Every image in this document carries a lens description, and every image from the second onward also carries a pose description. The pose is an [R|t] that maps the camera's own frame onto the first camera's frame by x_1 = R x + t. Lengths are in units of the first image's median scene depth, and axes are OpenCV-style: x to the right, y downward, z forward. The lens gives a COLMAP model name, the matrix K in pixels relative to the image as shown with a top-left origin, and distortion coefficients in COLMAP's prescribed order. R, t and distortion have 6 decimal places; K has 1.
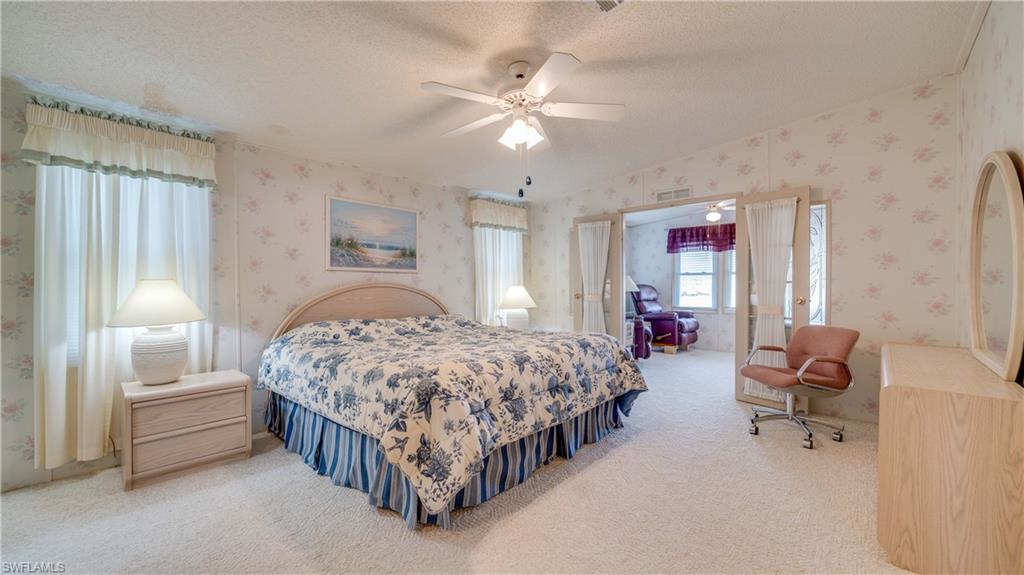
lens RADIAL K [[411.4, 0, 508.7], [0, 411.4, 279.9], [0, 0, 1]] dist [0.000446, 0.000044]
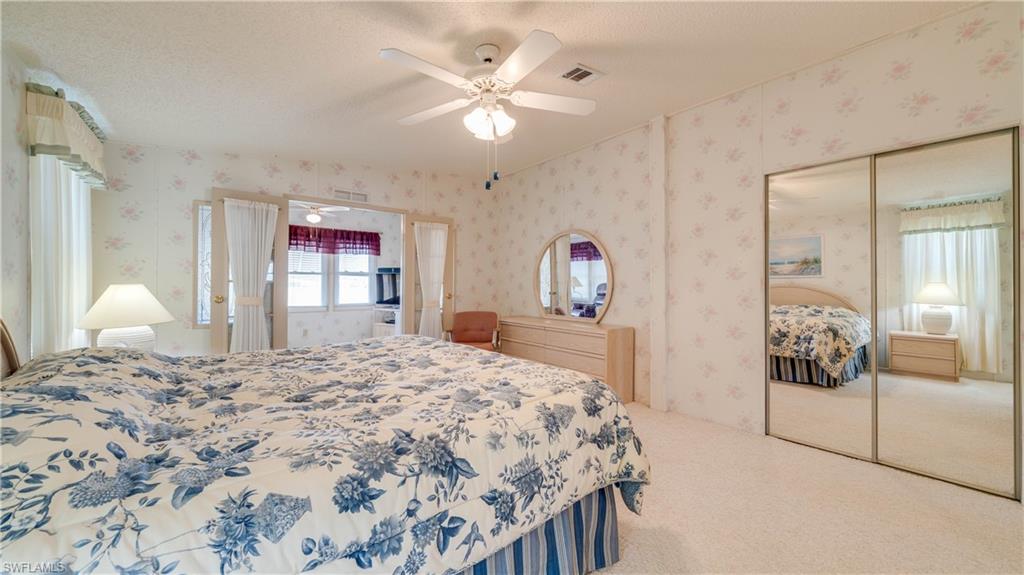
lens RADIAL K [[376.7, 0, 510.3], [0, 376.7, 284.5], [0, 0, 1]] dist [0.000198, 0.000014]
pose [[0.136607, 0.004870, 0.990613, -0.488289], [-0.017615, 0.999842, -0.002487, 0.006661], [-0.990469, -0.017110, 0.136672, 0.507182]]
